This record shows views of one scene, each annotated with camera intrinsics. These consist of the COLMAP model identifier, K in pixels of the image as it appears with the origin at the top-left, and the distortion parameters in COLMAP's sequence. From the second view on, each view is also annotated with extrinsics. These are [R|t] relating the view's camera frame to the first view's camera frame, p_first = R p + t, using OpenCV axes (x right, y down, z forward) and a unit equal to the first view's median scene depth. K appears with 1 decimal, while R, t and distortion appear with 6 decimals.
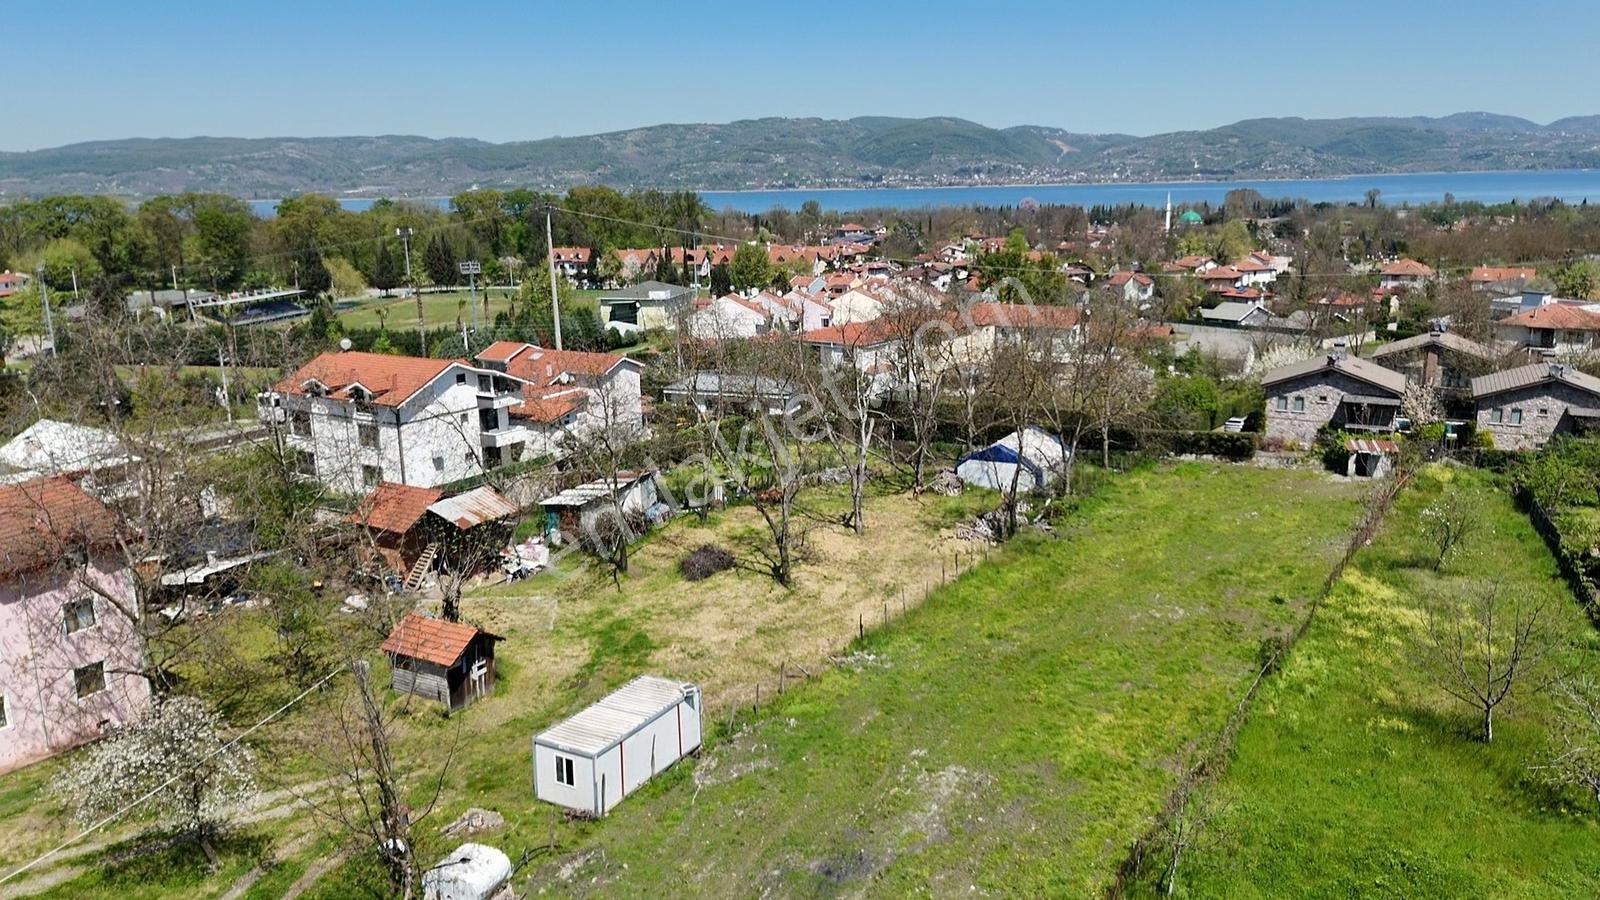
lens RADIAL K [[1182.9, 0, 803.2], [0, 1182.9, 450.1], [0, 0, 1]] dist [0.058073, -0.048728]
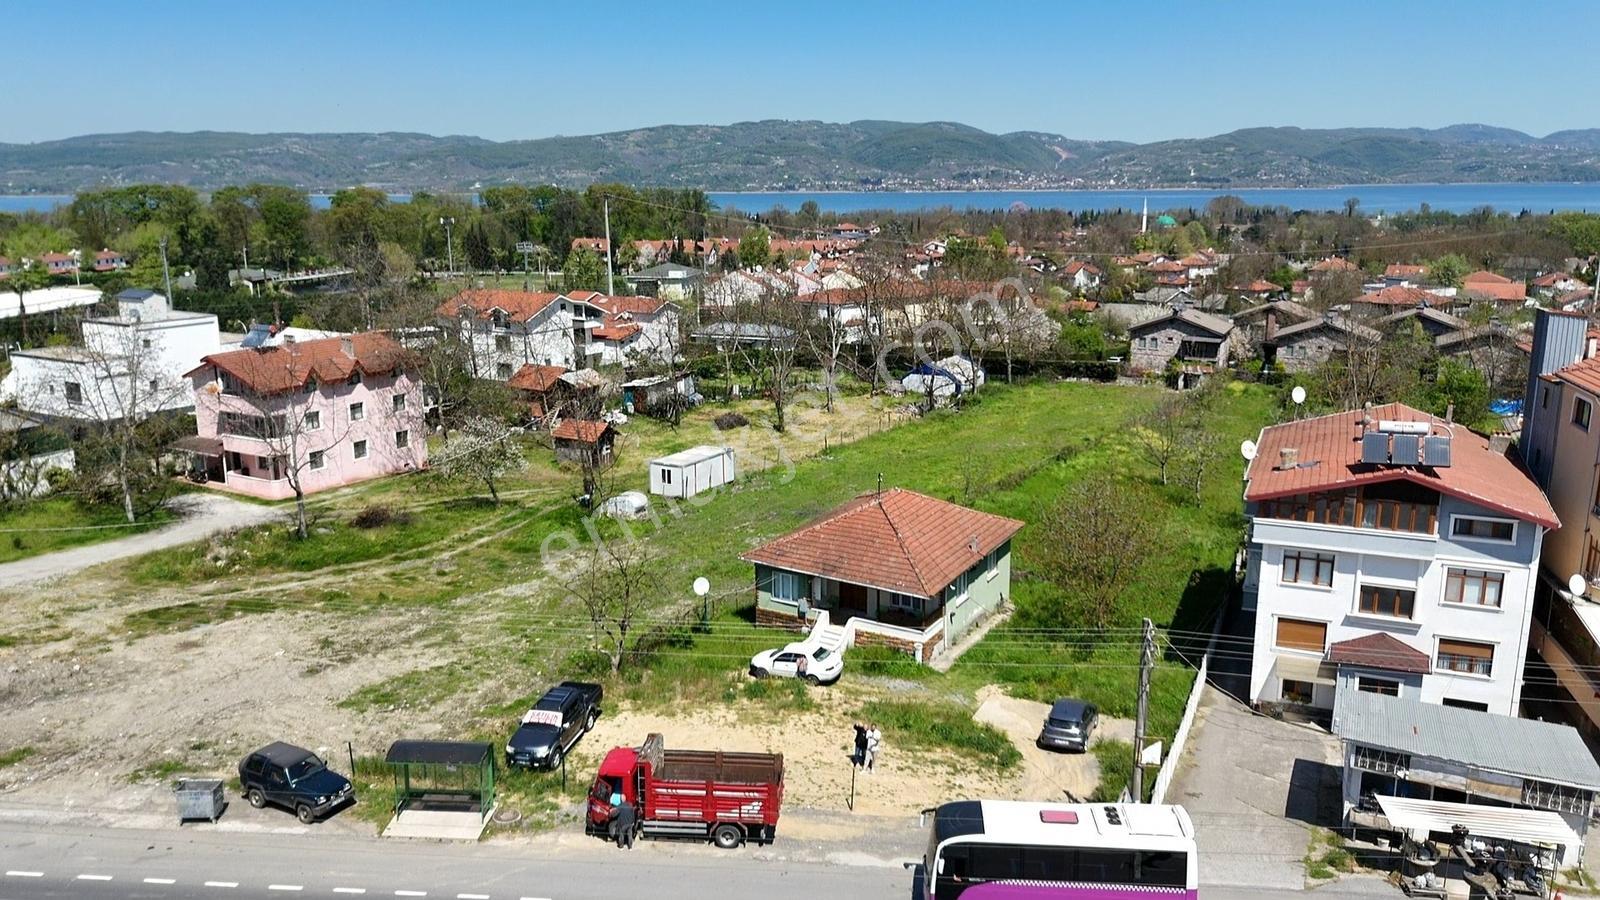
lens RADIAL K [[1182.9, 0, 803.2], [0, 1182.9, 450.1], [0, 0, 1]] dist [0.058073, -0.048728]
pose [[0.999912, 0.012986, 0.002761, 0.002299], [-0.012980, 0.999914, -0.002044, 0.031942], [-0.002788, 0.002008, 0.999994, -0.129405]]
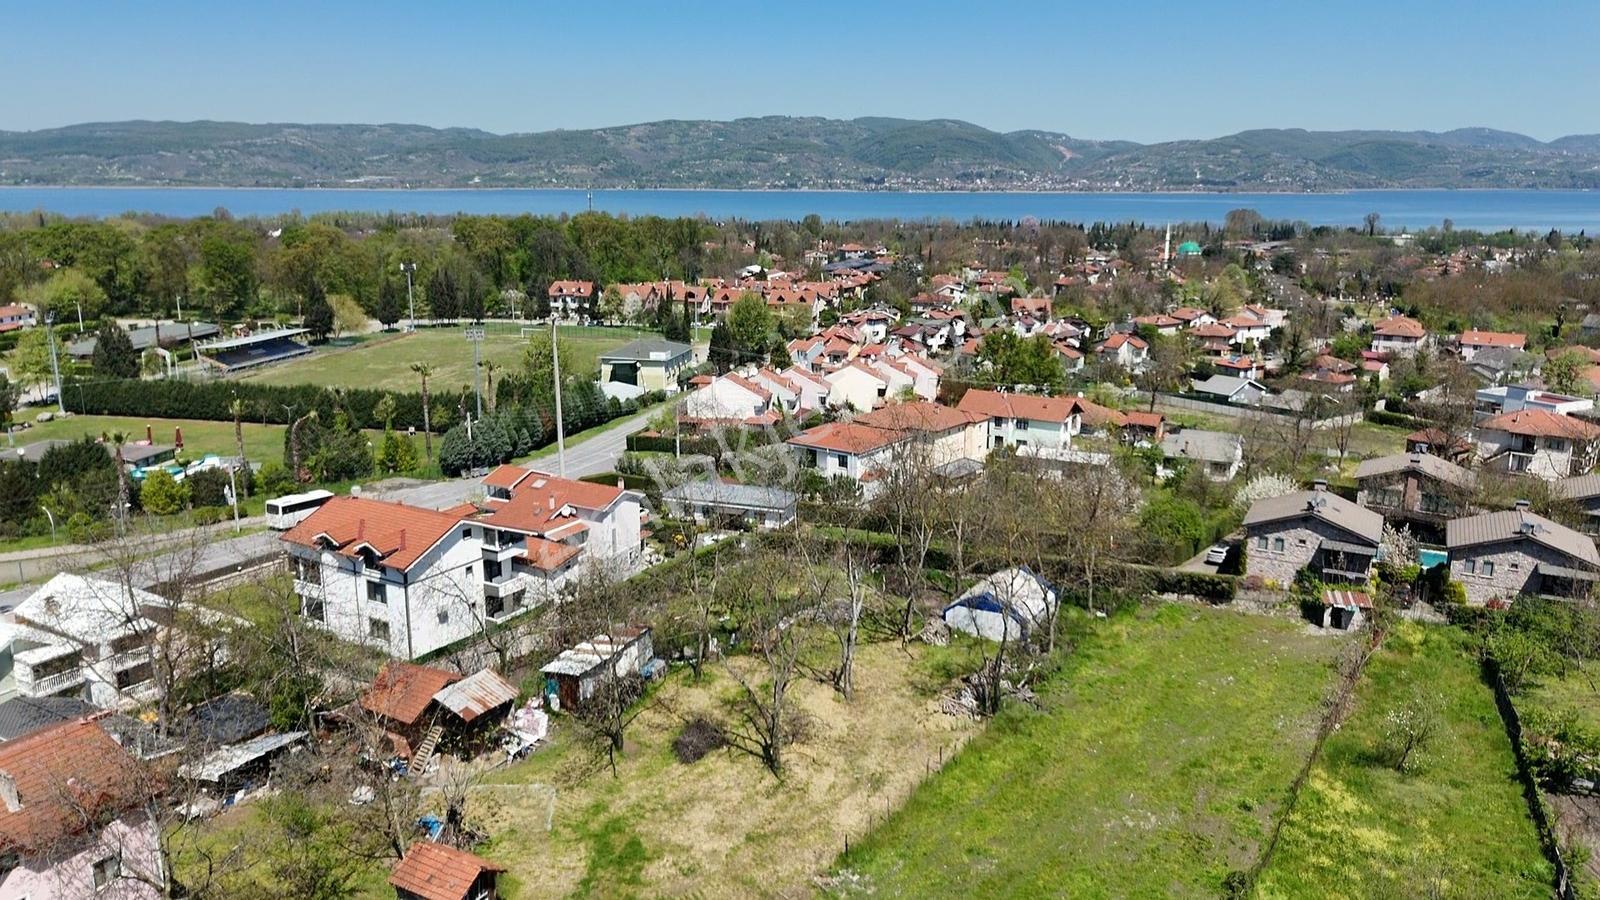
lens RADIAL K [[1182.9, 0, 803.2], [0, 1182.9, 450.1], [0, 0, 1]] dist [0.058073, -0.048728]
pose [[0.999703, 0.024128, 0.003540, -0.000224], [-0.024136, 0.999706, 0.002281, -0.038804], [-0.003484, -0.002366, 0.999991, -0.009526]]
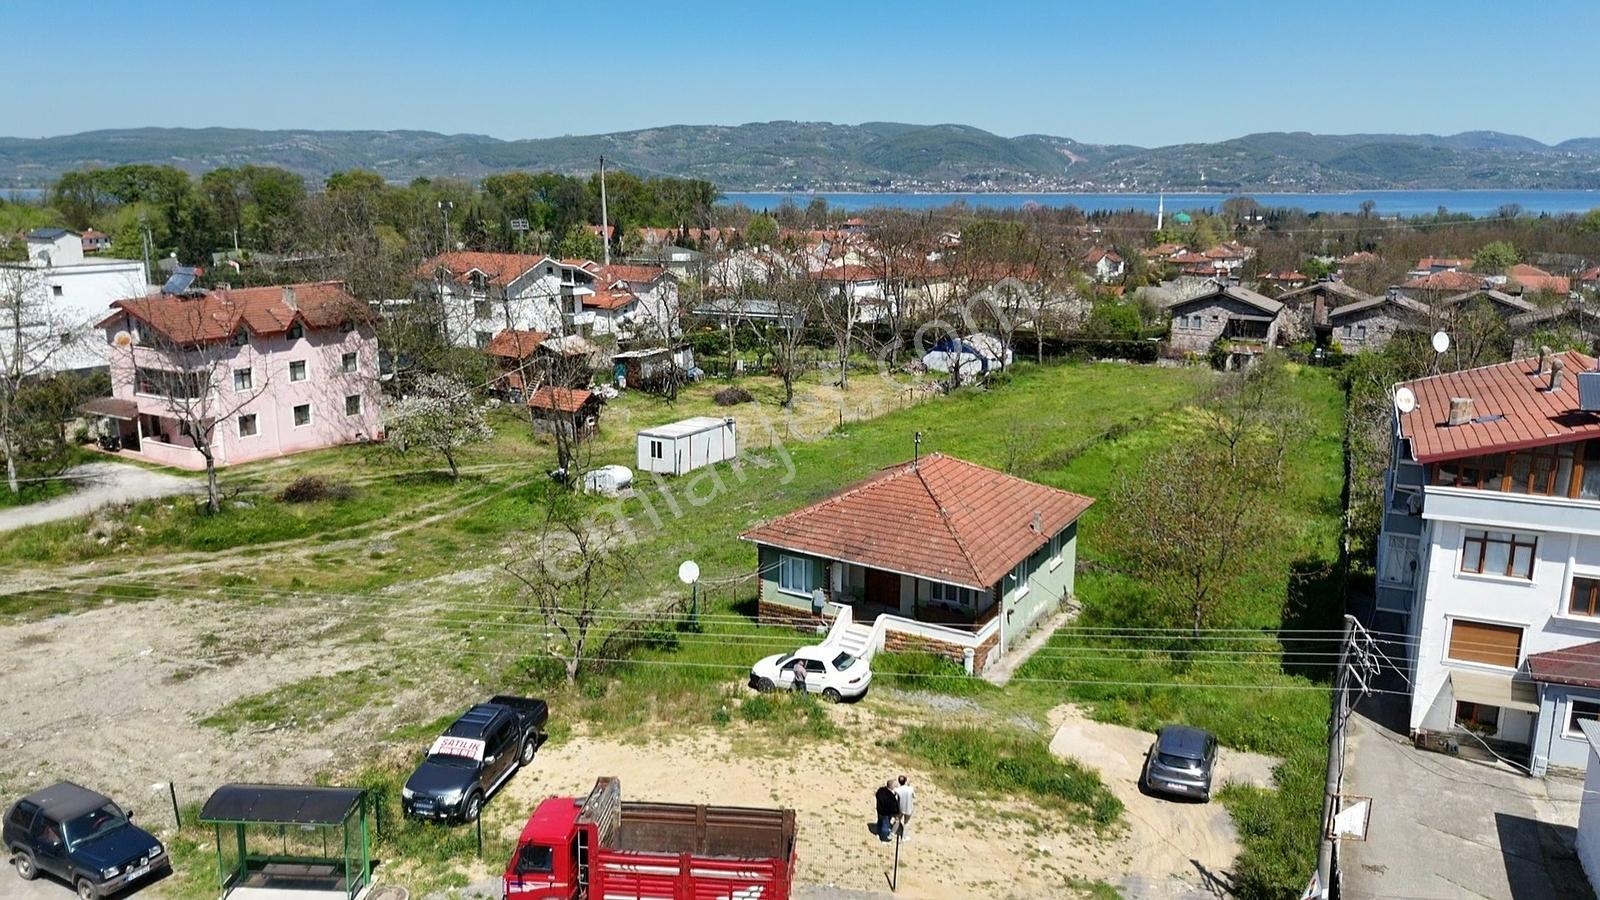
lens RADIAL K [[1182.9, 0, 803.2], [0, 1182.9, 450.1], [0, 0, 1]] dist [0.058073, -0.048728]
pose [[0.999732, 0.023044, -0.002302, 0.001138], [-0.023052, 0.999728, -0.003494, 0.038035], [0.002221, 0.003546, 0.999991, -0.090817]]
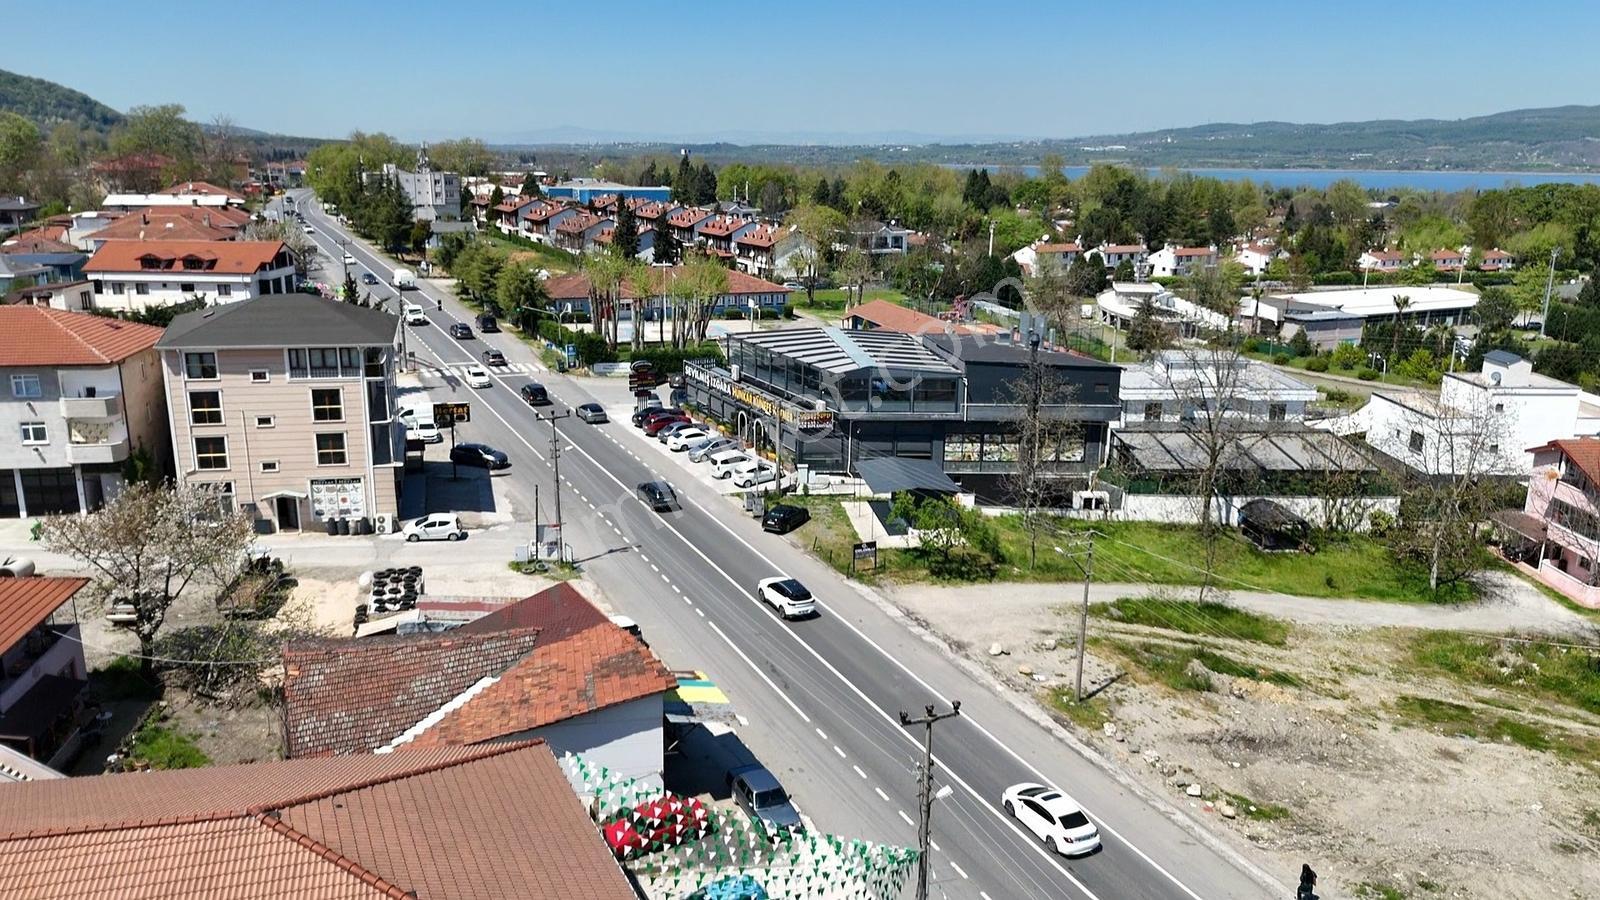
lens RADIAL K [[1182.9, 0, 803.2], [0, 1182.9, 450.1], [0, 0, 1]] dist [0.058073, -0.048728]
pose [[0.504931, 0.236898, -0.830014, 0.001449], [-0.215756, 0.965715, 0.144376, 0.012668], [0.835760, 0.106180, 0.538732, -0.133444]]
